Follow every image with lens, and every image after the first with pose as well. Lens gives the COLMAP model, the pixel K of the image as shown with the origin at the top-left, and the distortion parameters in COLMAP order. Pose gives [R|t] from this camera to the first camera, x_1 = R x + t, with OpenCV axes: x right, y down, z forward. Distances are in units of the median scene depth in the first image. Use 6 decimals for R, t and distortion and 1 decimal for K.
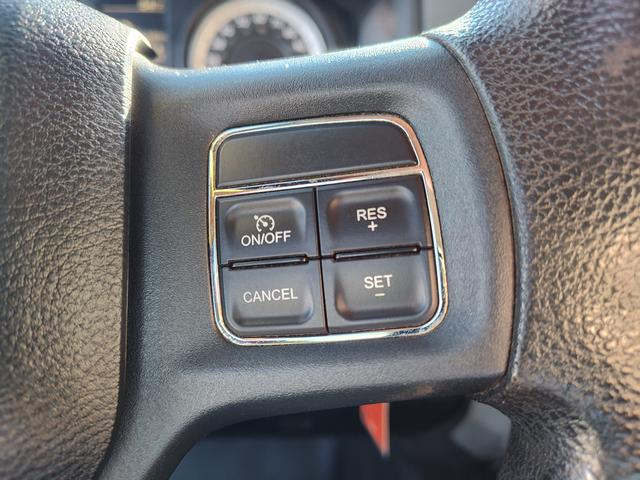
lens RADIAL K [[438.2, 0, 320.0], [0, 438.2, 240.0], [0, 0, 1]] dist [0.057611, -0.061343]
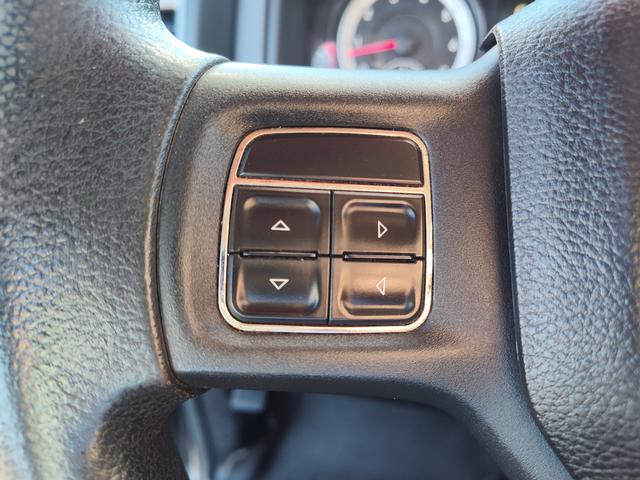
lens RADIAL K [[399.6, 0, 320.0], [0, 399.6, 240.0], [0, 0, 1]] dist [-0.001152, -0.000197]
pose [[0.952743, 0.123855, 0.277381, -0.302547], [-0.121981, 0.992240, -0.024072, 0.028629], [-0.278210, -0.010901, 0.960458, 0.055779]]
